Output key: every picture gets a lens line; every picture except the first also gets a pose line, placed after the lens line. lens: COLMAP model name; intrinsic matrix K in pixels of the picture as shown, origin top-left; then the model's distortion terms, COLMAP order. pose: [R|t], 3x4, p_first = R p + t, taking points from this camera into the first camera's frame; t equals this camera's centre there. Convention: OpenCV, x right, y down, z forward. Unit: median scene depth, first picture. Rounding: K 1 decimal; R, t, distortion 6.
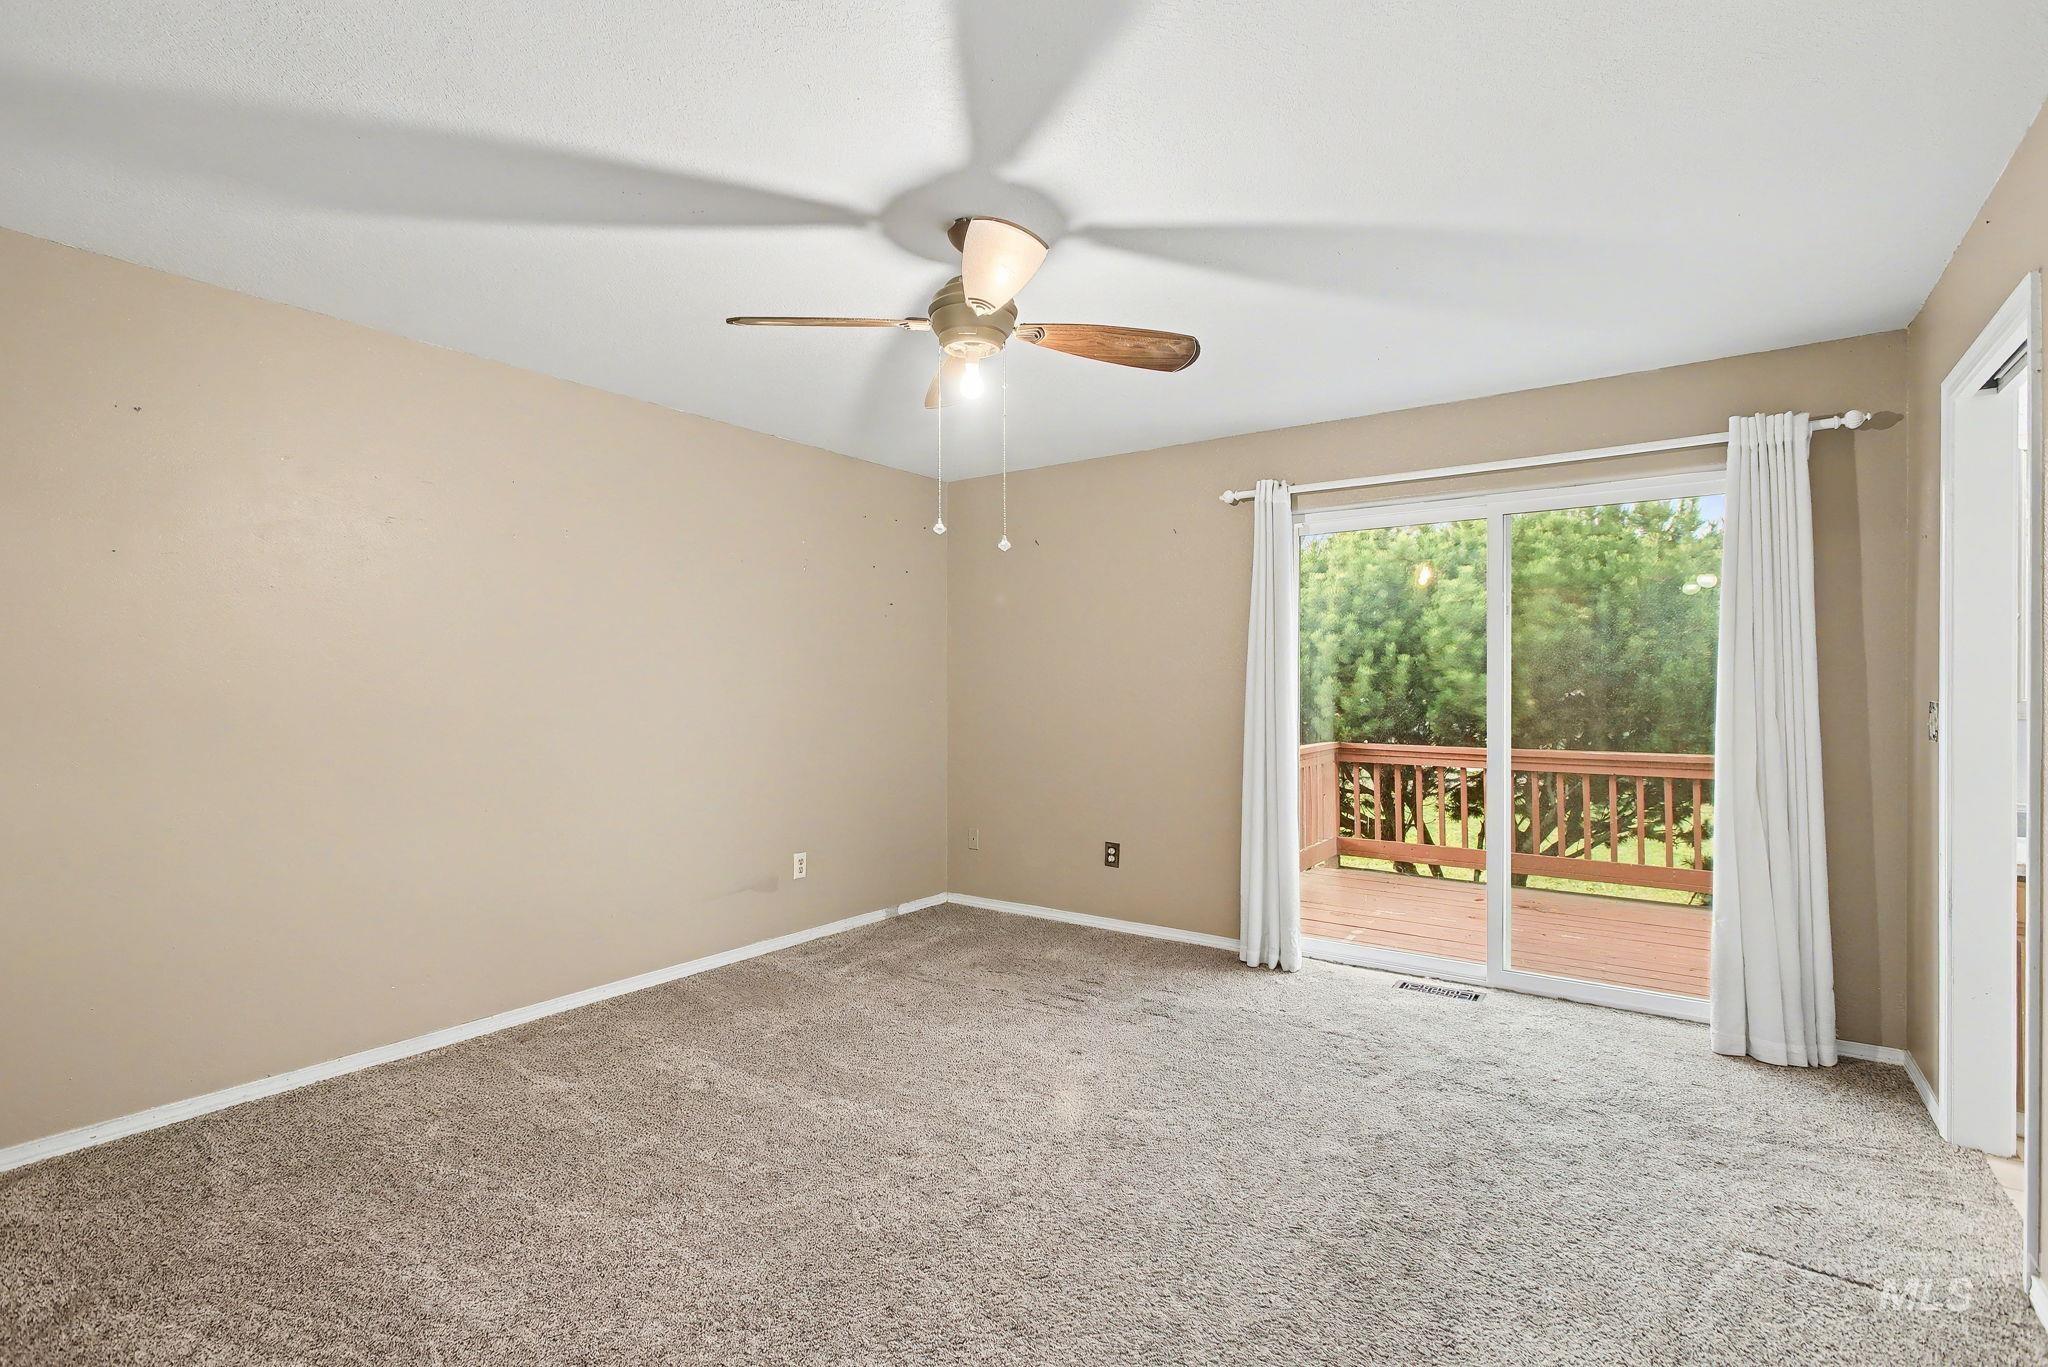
lens RADIAL K [[957.9, 0, 996.9], [0, 957.9, 692.4], [0, 0, 1]] dist [-0.000778, -0.000653]
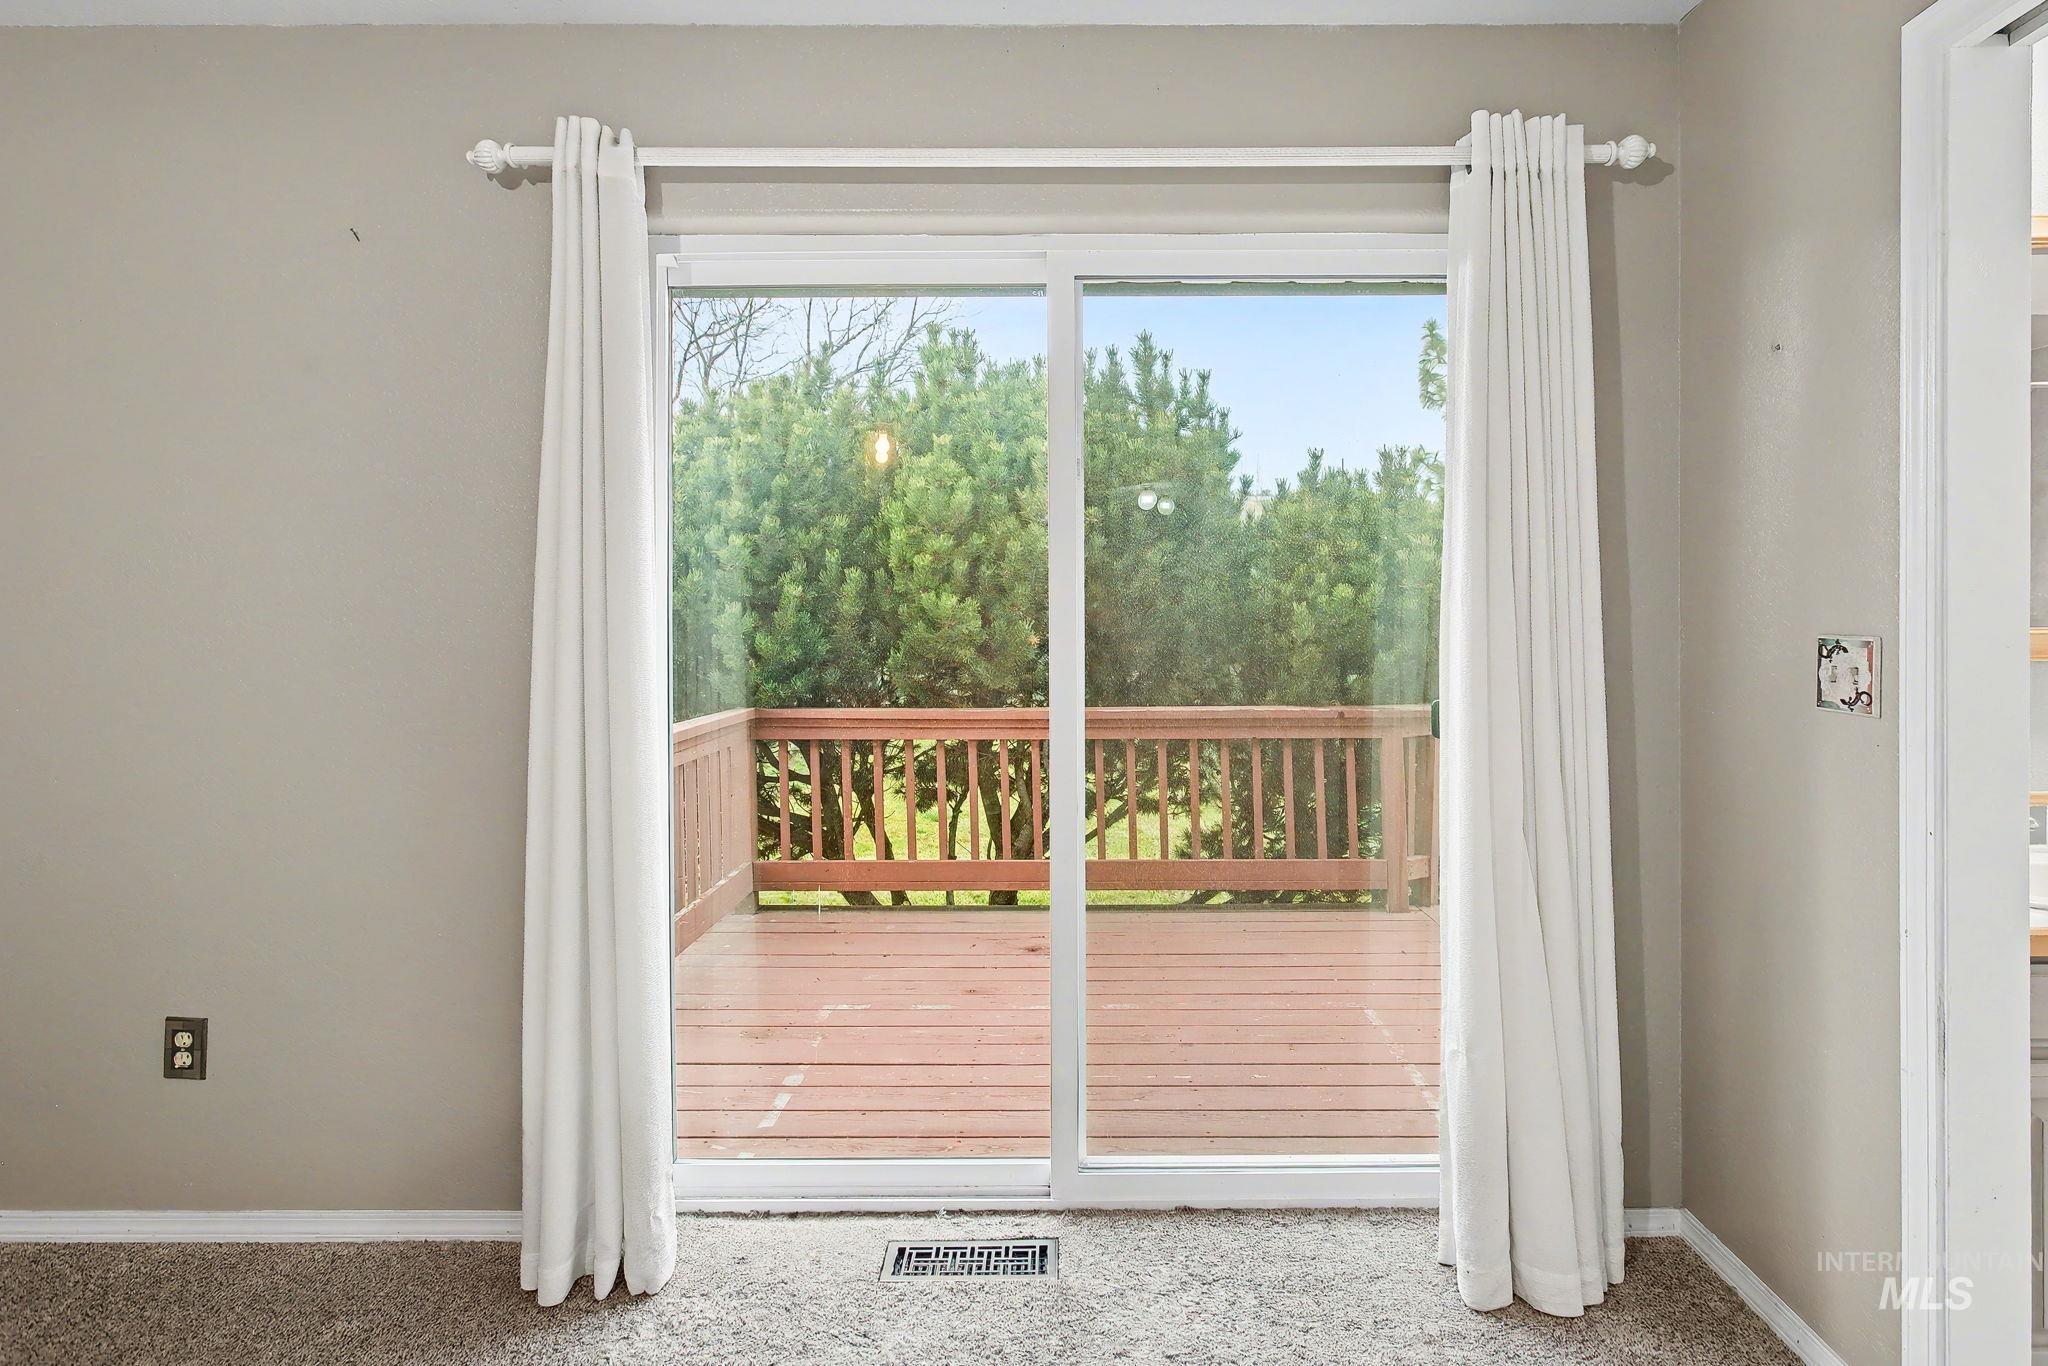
lens RADIAL K [[1054.2, 0, 1090.7], [0, 1054.2, 621.9], [0, 0, 1]] dist [0.002741, 0.000272]
pose [[0.792281, -0.004467, 0.610140, 0.142108], [0.007315, 0.999971, -0.002178, -0.000957], [-0.610113, 0.006189, 0.792291, 0.406992]]
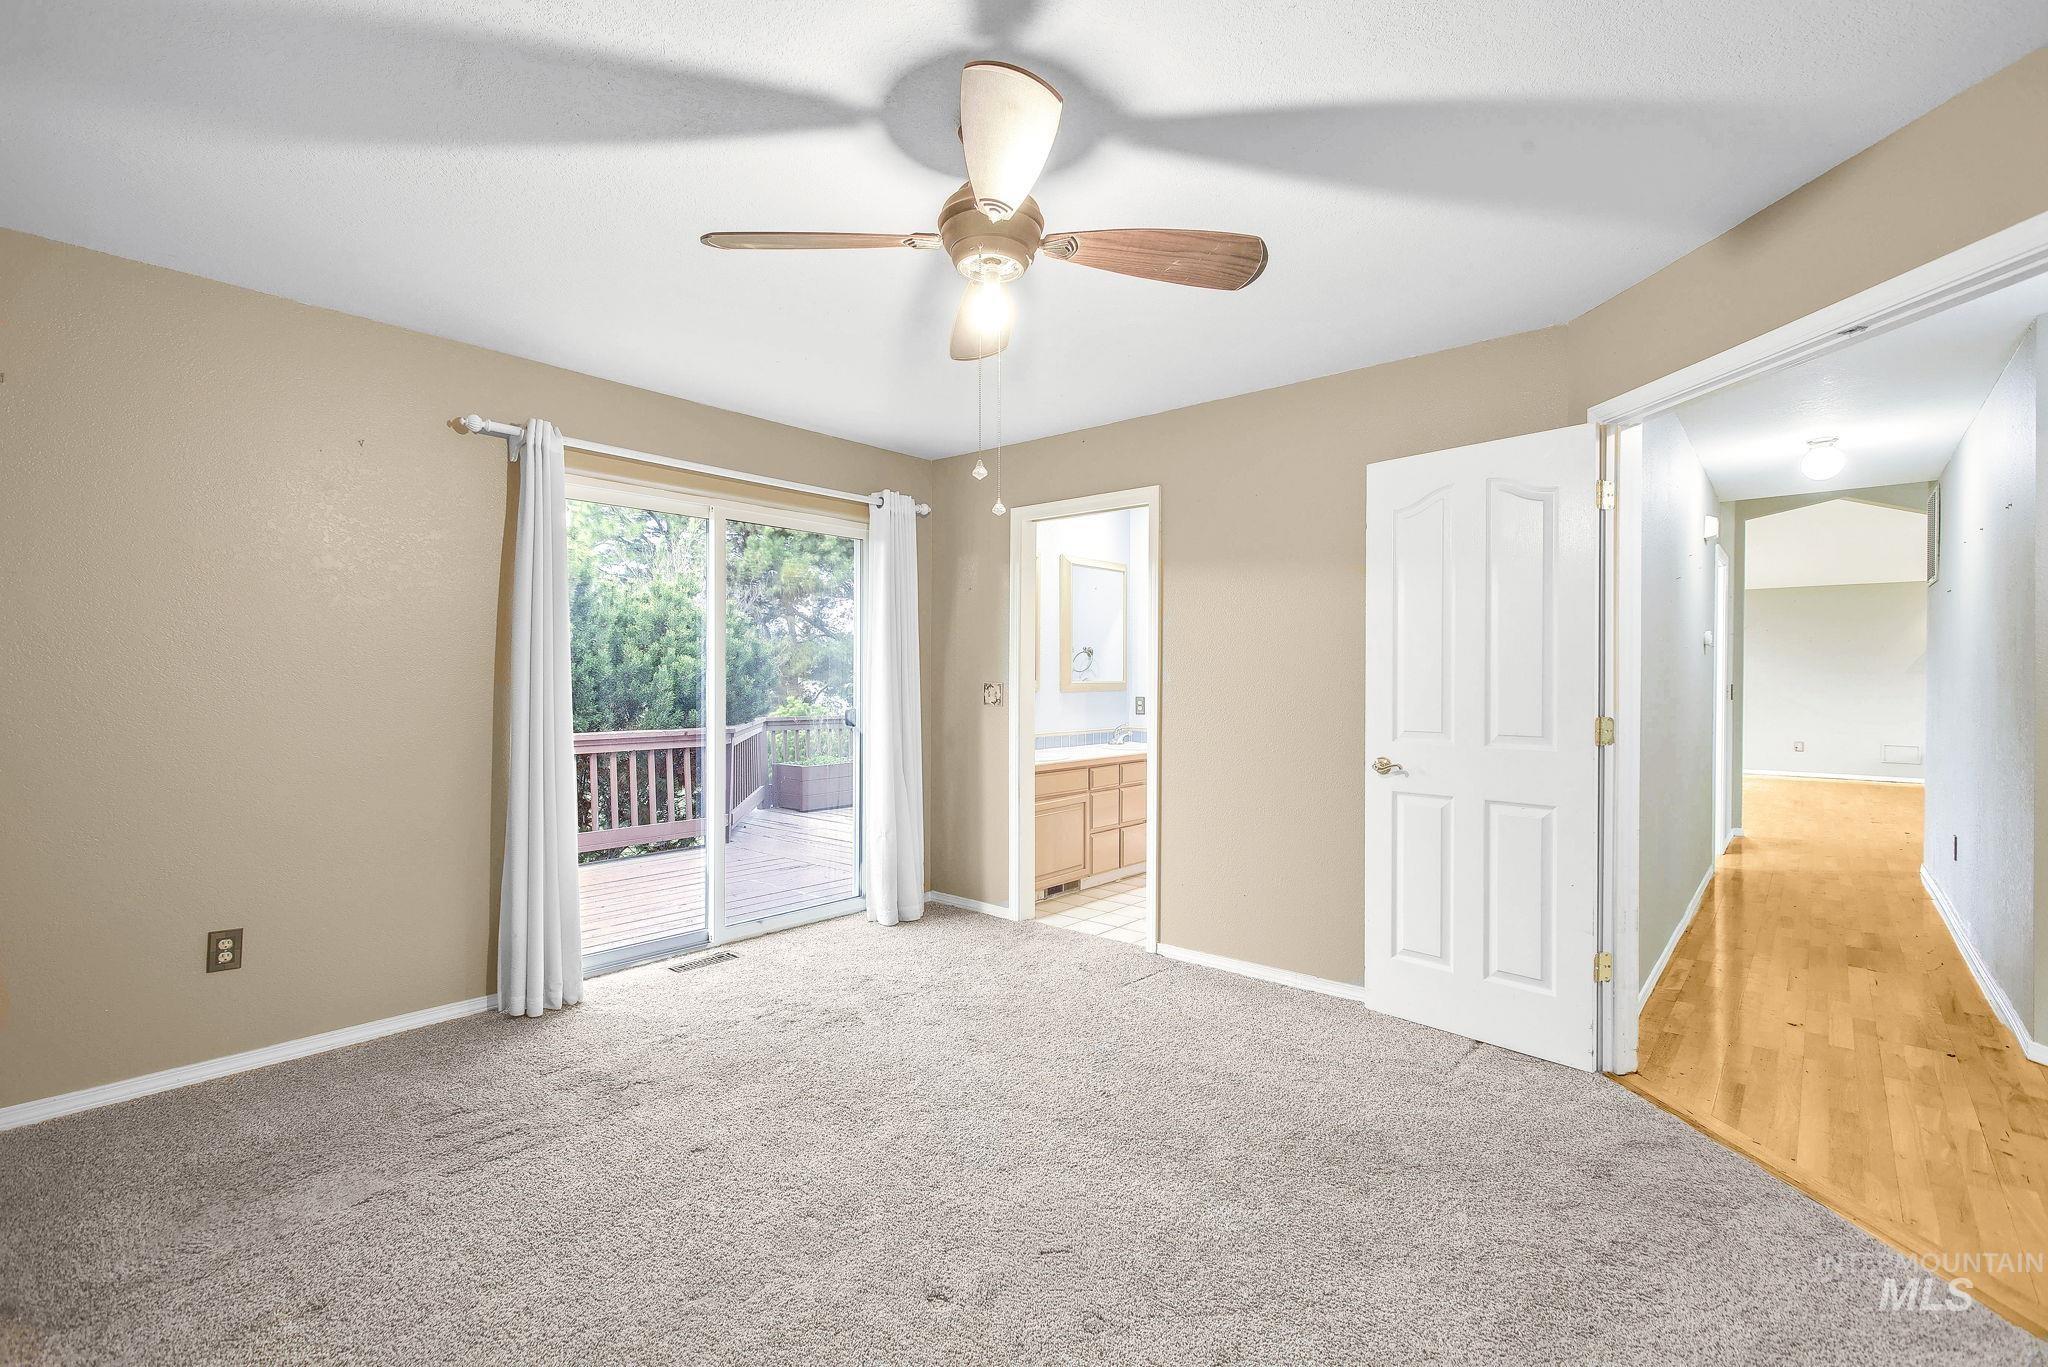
lens RADIAL K [[957.9, 0, 996.9], [0, 957.9, 692.4], [0, 0, 1]] dist [-0.000778, -0.000653]
pose [[0.066002, -0.014078, 0.997720, -0.418026], [0.001696, 0.999901, 0.013997, 0.000795], [-0.997818, 0.000768, 0.066019, 0.452332]]
